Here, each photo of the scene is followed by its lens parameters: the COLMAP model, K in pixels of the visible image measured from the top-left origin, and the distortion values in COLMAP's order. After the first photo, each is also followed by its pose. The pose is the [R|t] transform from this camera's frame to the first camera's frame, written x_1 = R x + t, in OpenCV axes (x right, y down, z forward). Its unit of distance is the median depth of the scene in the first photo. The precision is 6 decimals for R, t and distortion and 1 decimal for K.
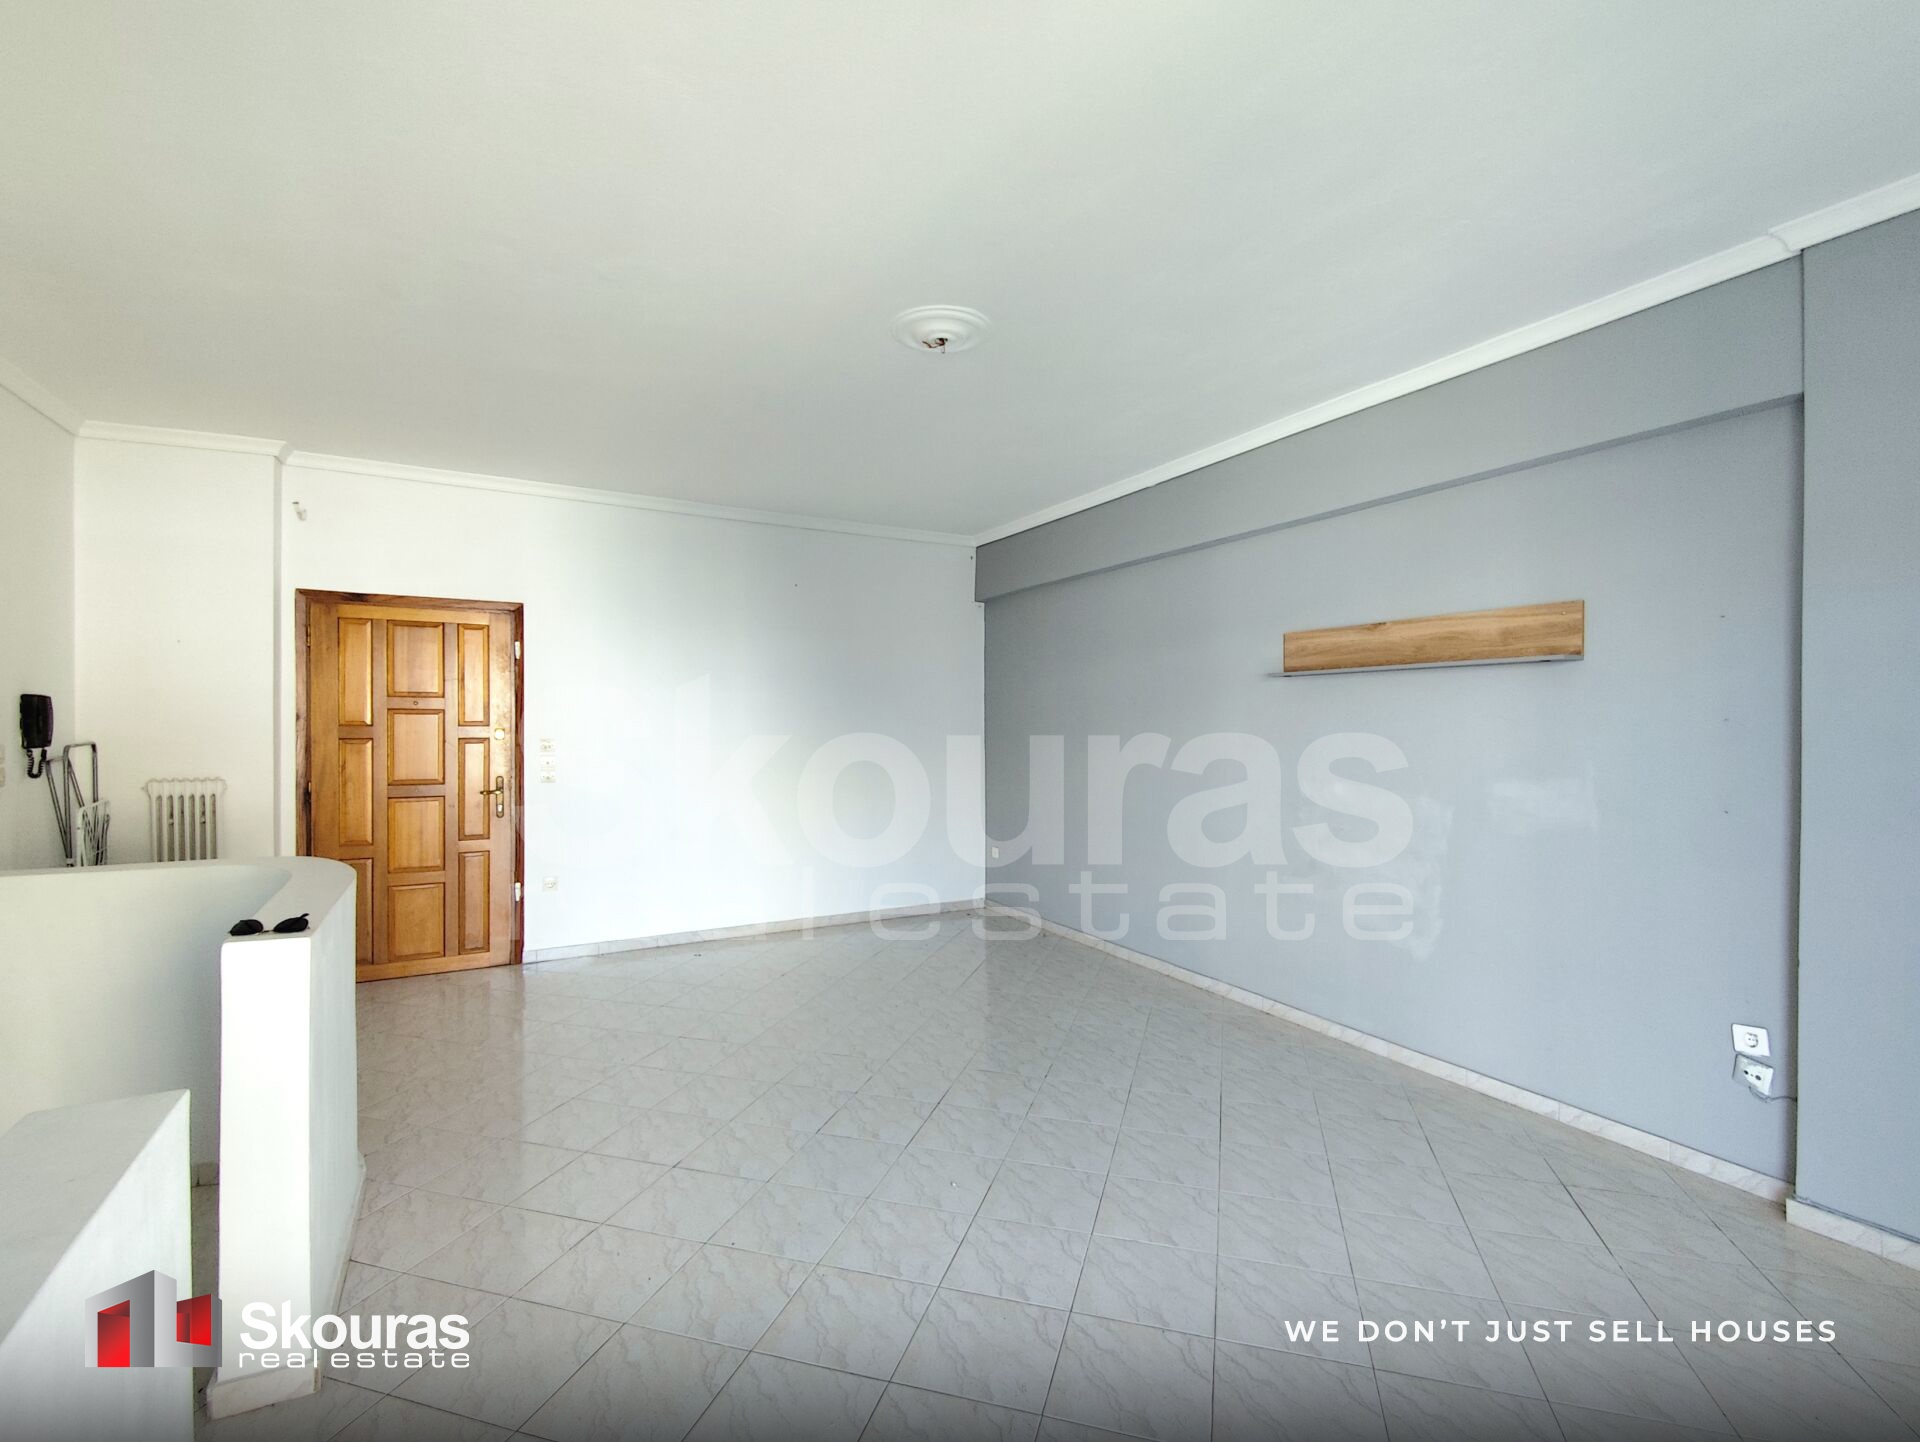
lens RADIAL K [[880.6, 0, 964.4], [0, 880.6, 734.9], [0, 0, 1]] dist [0.036514, -0.025823]
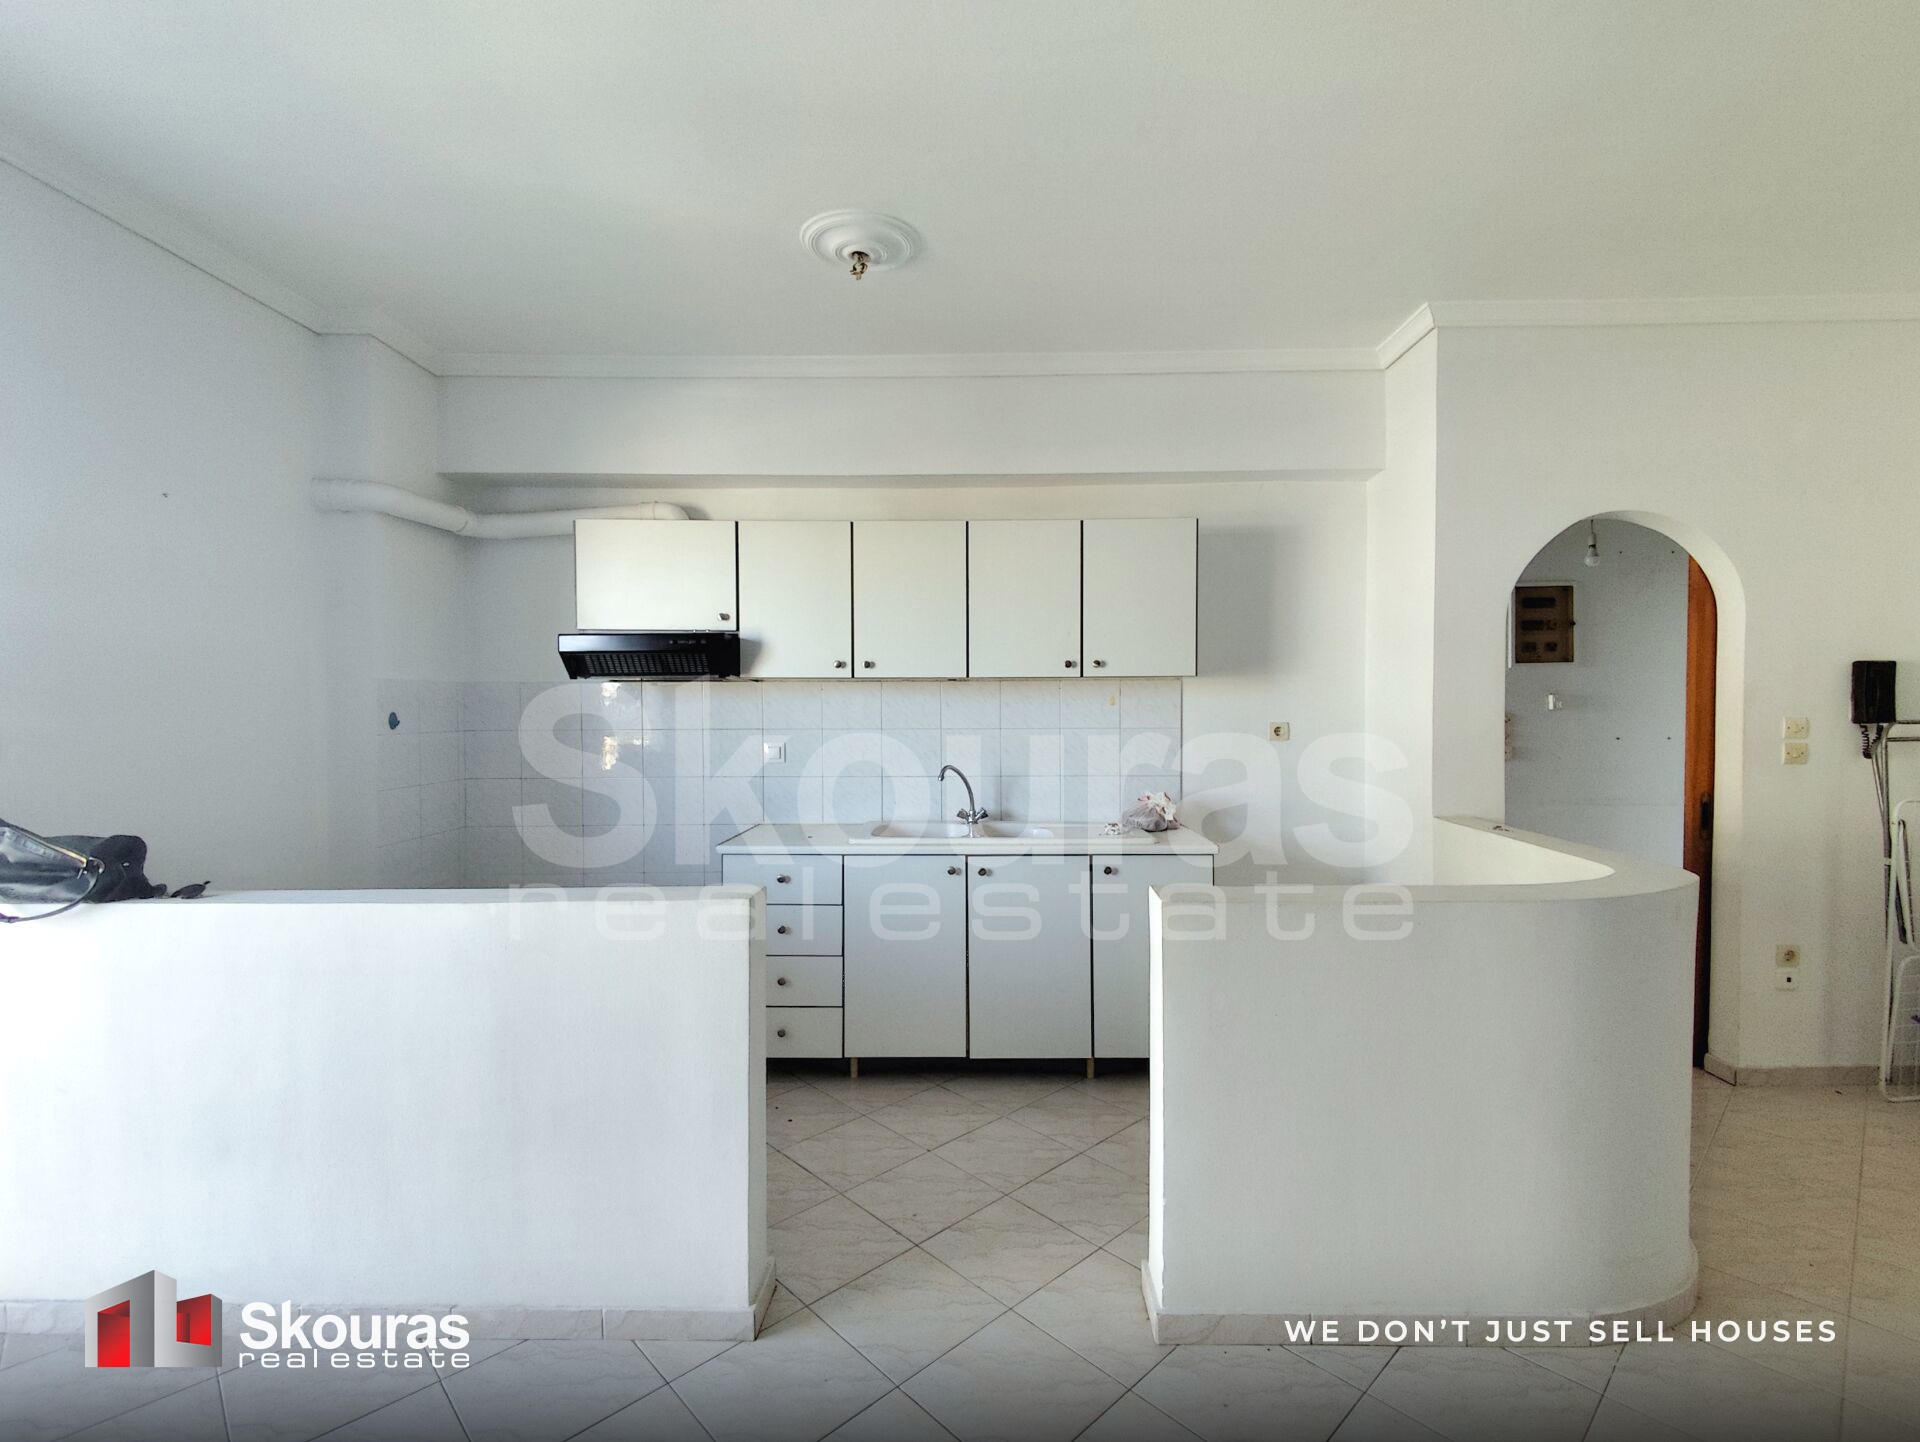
lens RADIAL K [[880.6, 0, 964.4], [0, 880.6, 734.9], [0, 0, 1]] dist [0.036514, -0.025823]
pose [[-0.514210, 0.024479, -0.857315, 0.092562], [-0.007083, 0.999437, 0.032786, 0.002810], [0.857635, 0.022931, -0.513747, 0.543349]]
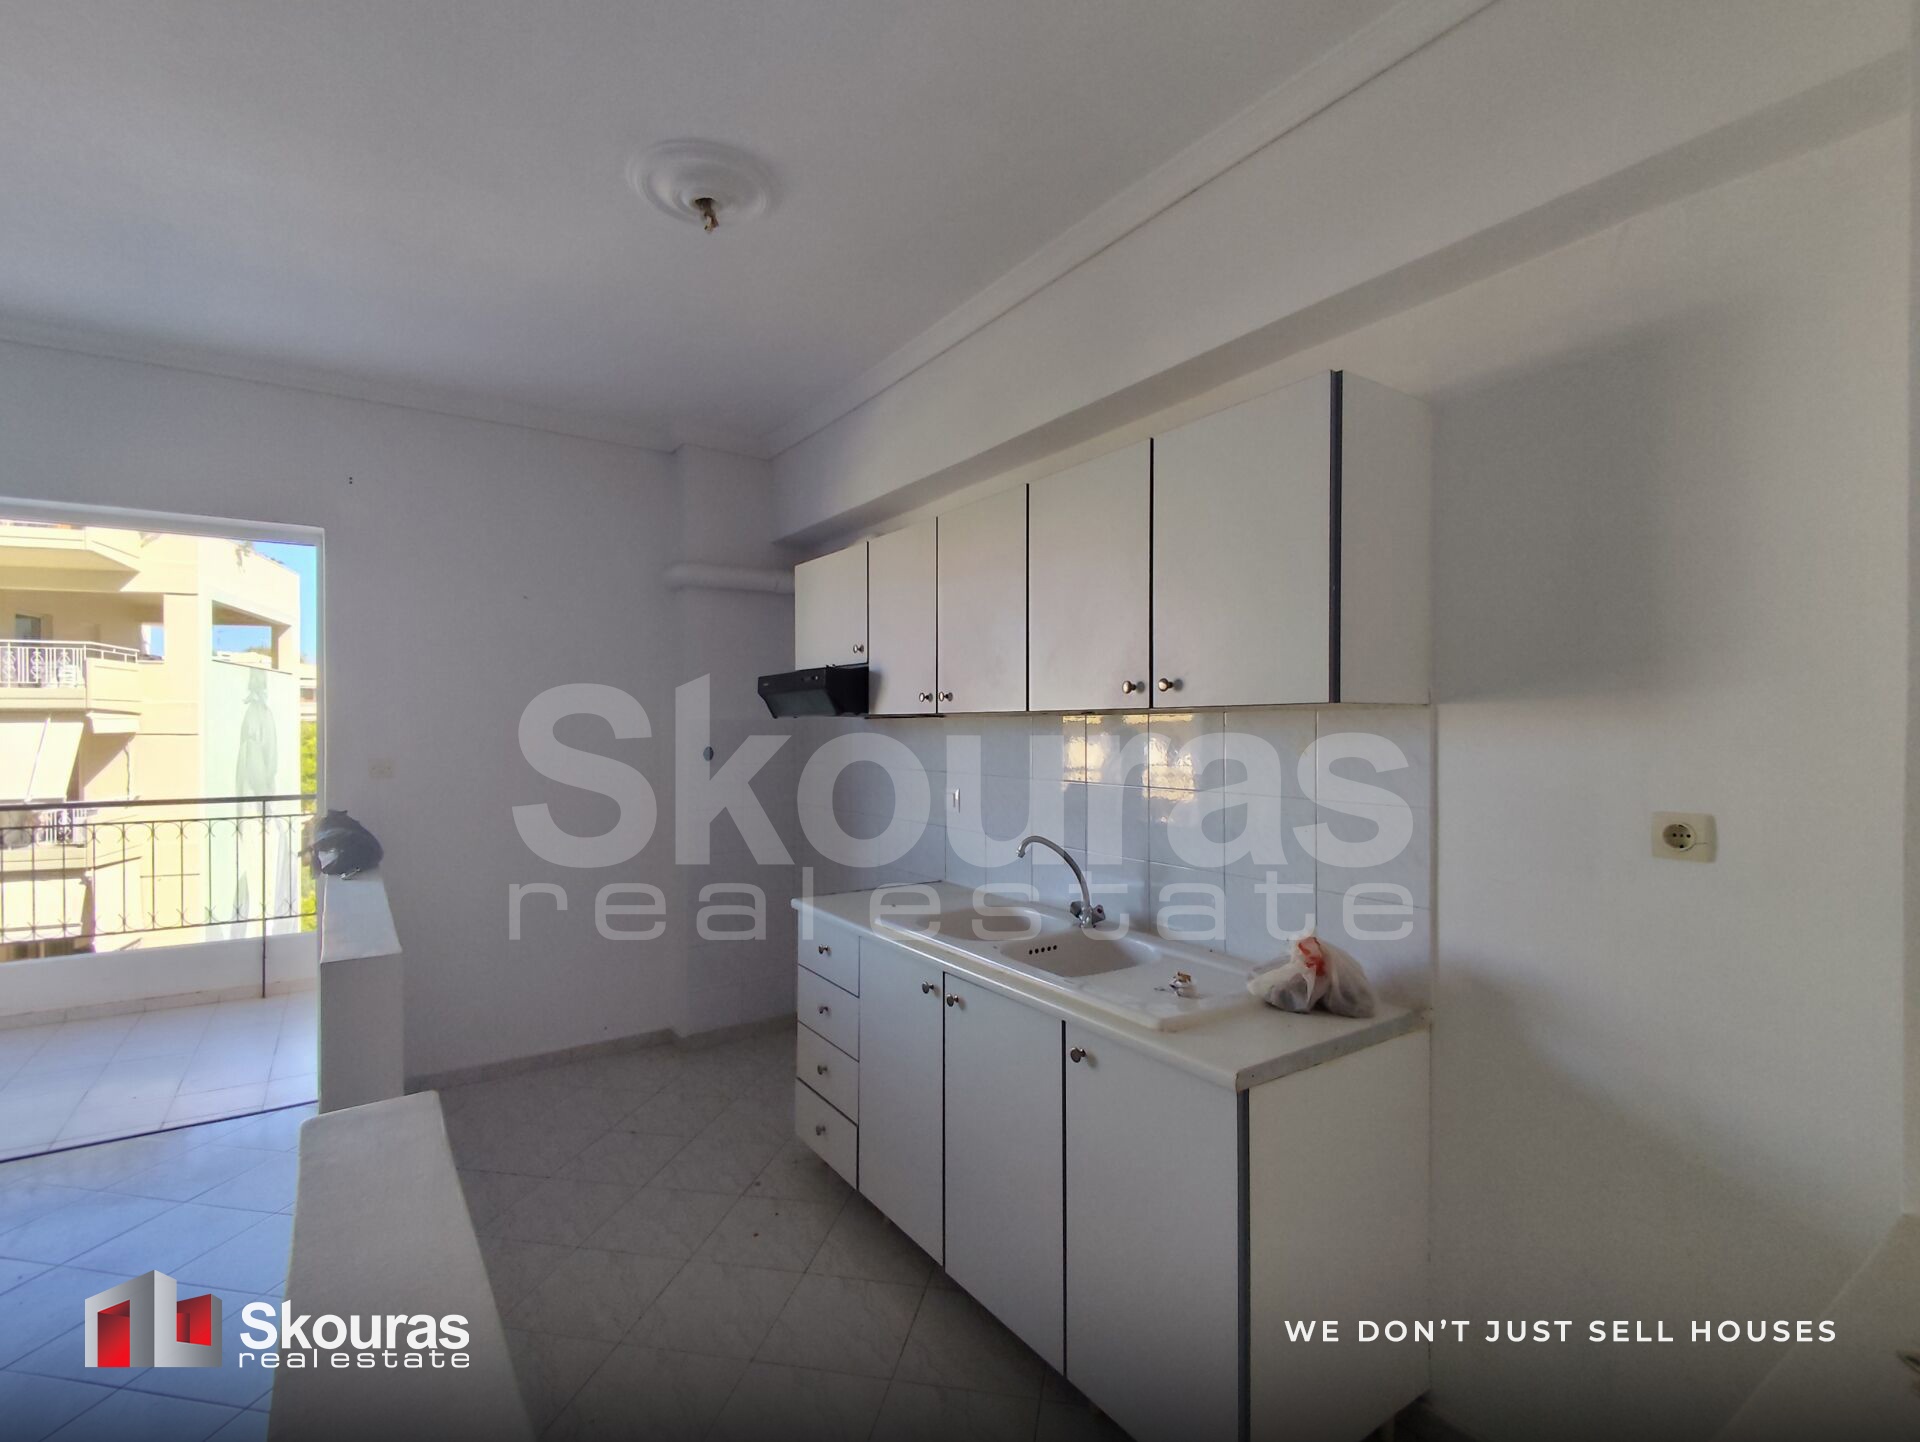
lens RADIAL K [[880.6, 0, 964.4], [0, 880.6, 734.9], [0, 0, 1]] dist [0.036514, -0.025823]
pose [[-0.996274, -0.000384, -0.086242, -0.467637], [-0.002046, 0.999814, 0.019185, -0.017428], [0.086219, 0.019290, -0.996089, 0.667377]]
